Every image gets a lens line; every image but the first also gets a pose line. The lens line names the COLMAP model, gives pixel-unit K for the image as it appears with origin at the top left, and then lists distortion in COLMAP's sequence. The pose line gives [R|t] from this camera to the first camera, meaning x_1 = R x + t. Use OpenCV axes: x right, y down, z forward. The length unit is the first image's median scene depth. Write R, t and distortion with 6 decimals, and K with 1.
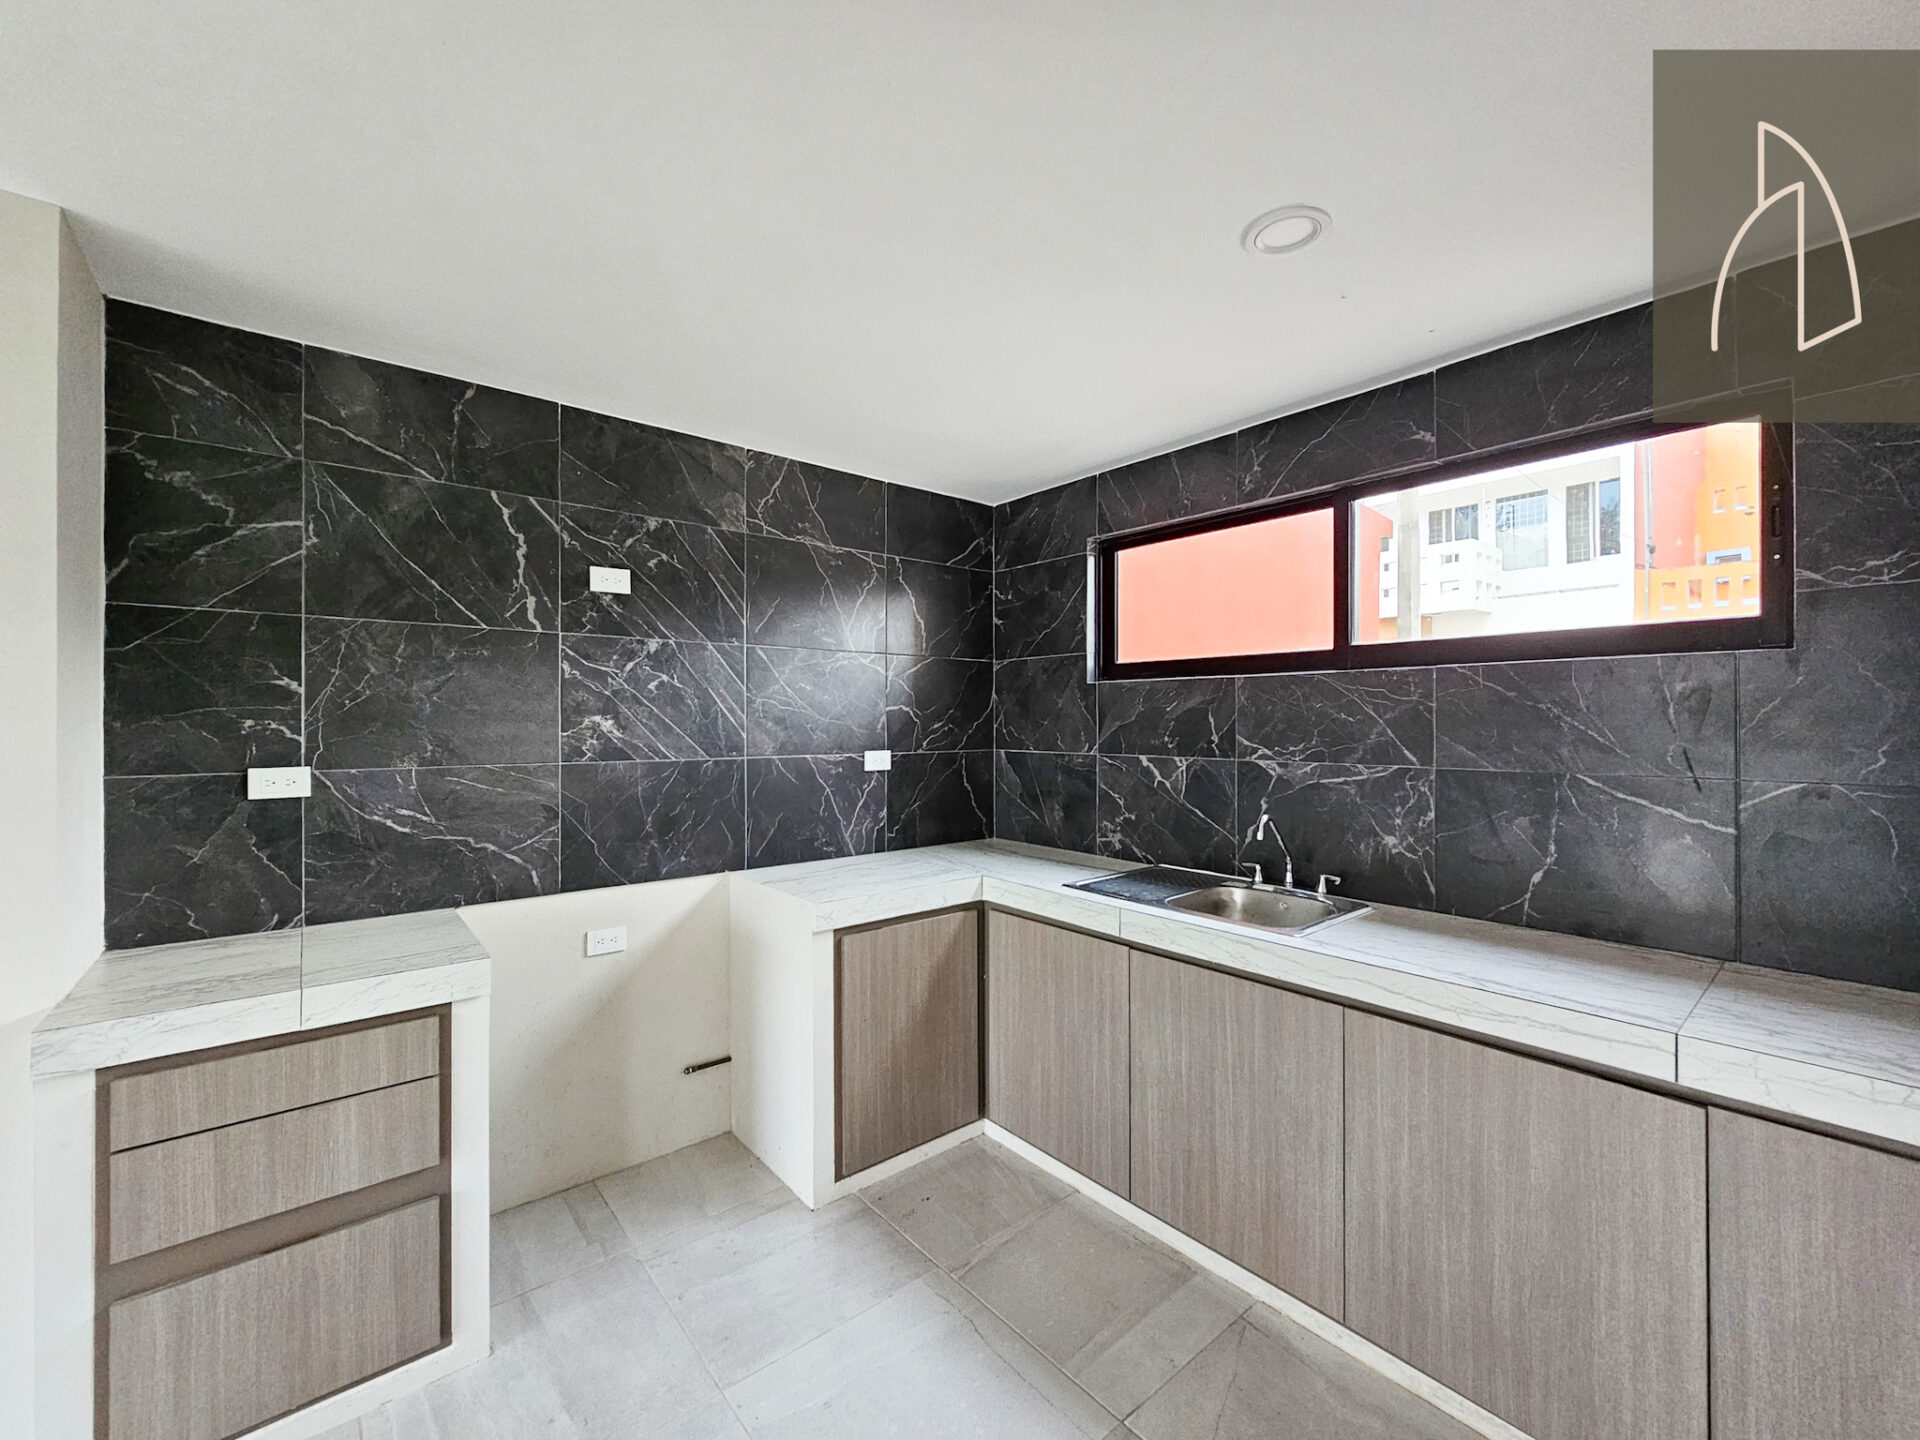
lens RADIAL K [[784.7, 0, 956.3], [0, 784.7, 723.4], [0, 0, 1]] dist [-0.003436, 0.000501]
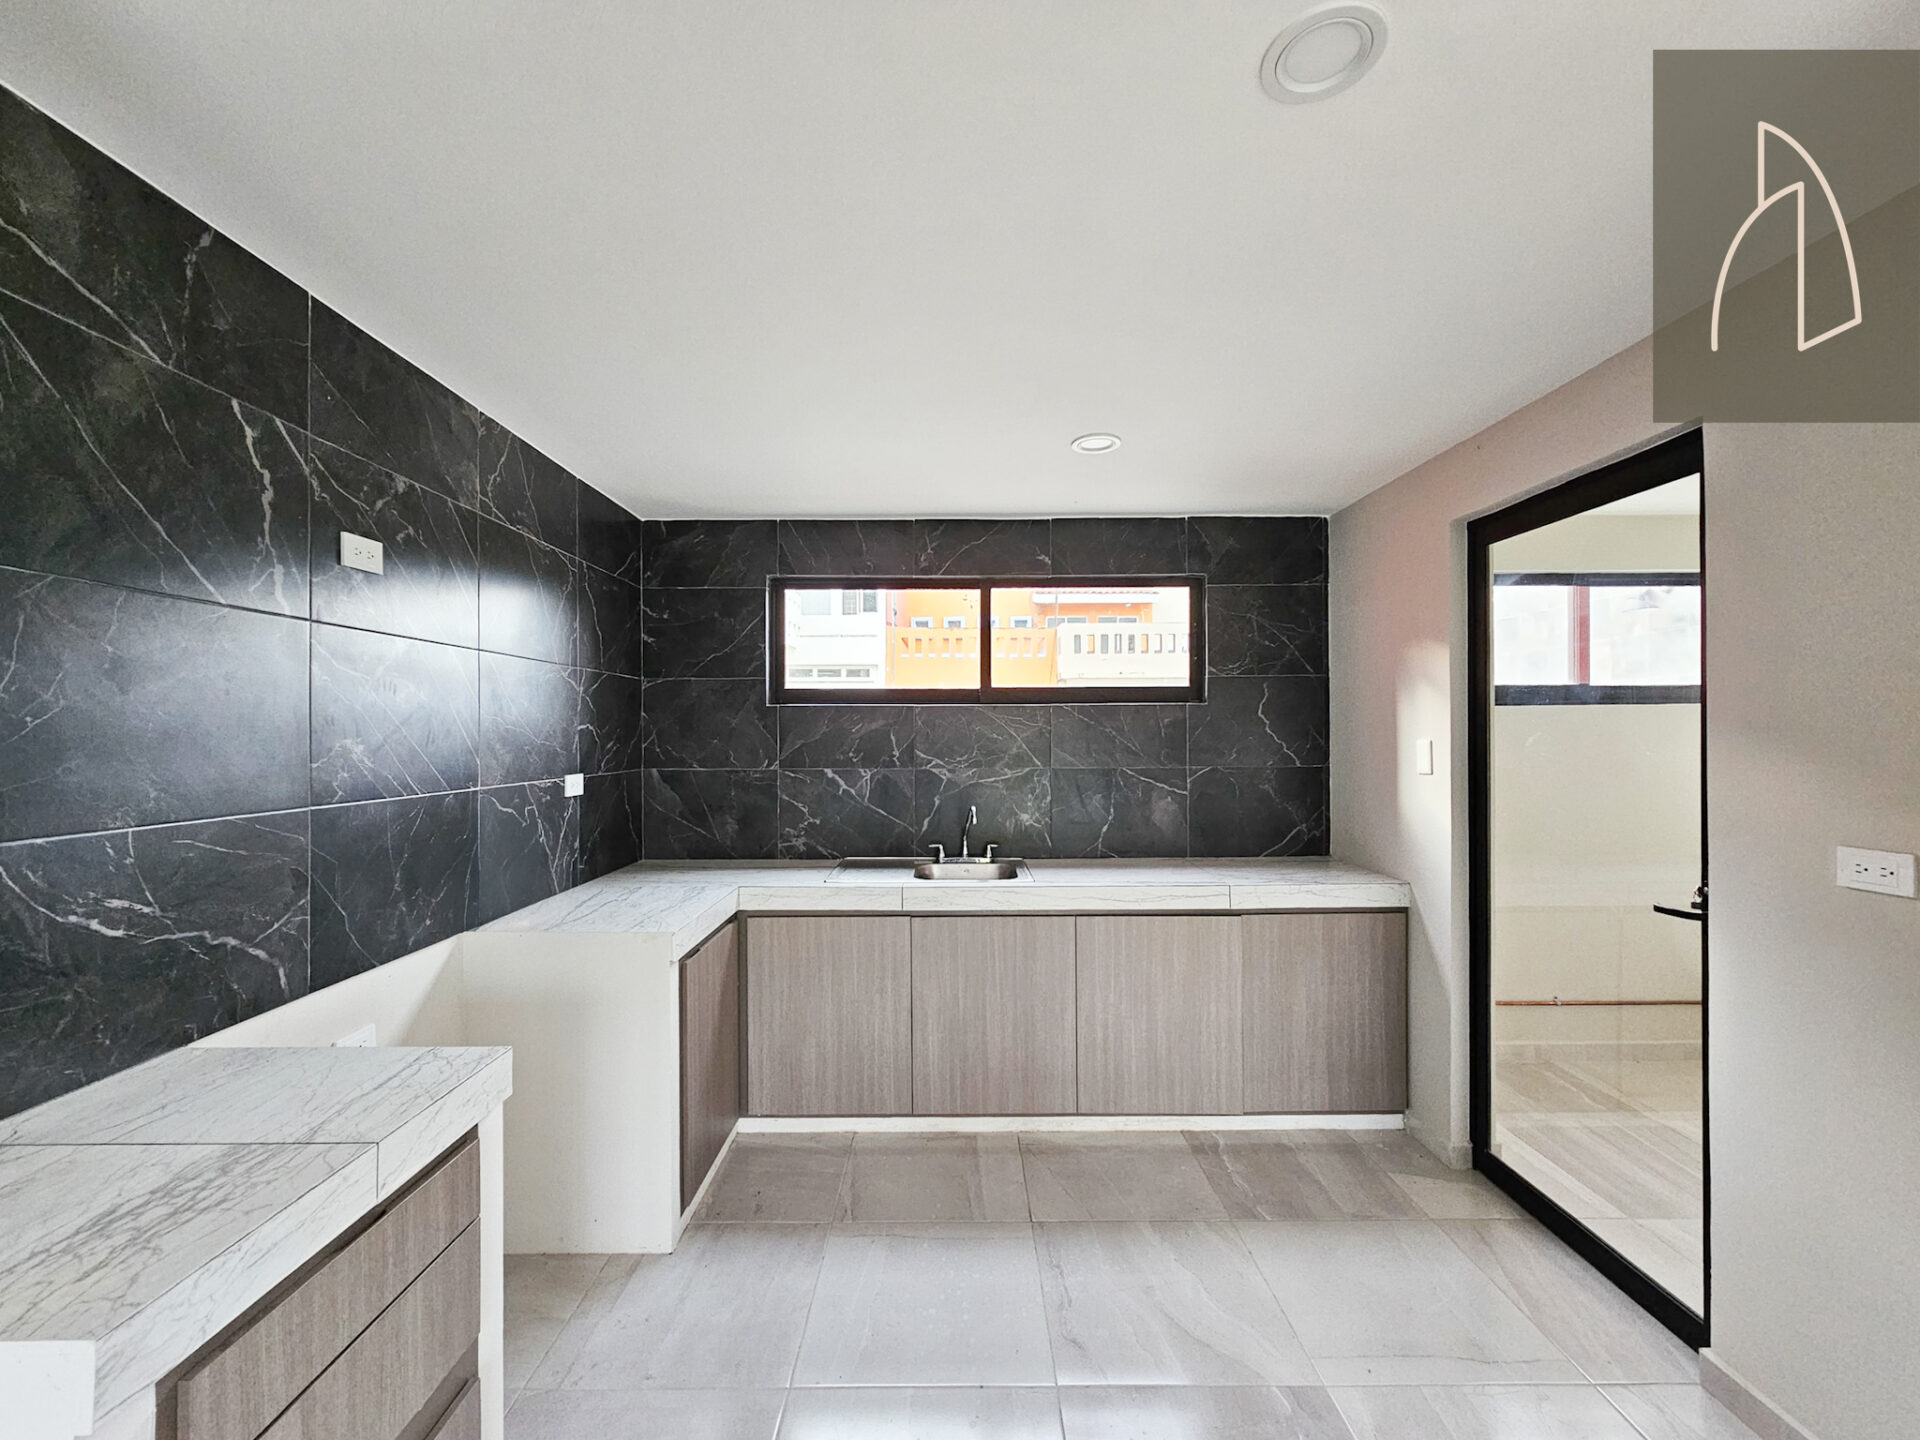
lens RADIAL K [[784.7, 0, 961.5], [0, 784.7, 733.4], [0, 0, 1]] dist [-0.003436, 0.000501]
pose [[0.639764, -0.001958, 0.768569, -0.672715], [0.005501, 0.999983, -0.002031, -0.010652], [-0.768552, 0.005527, 0.639763, 0.107751]]
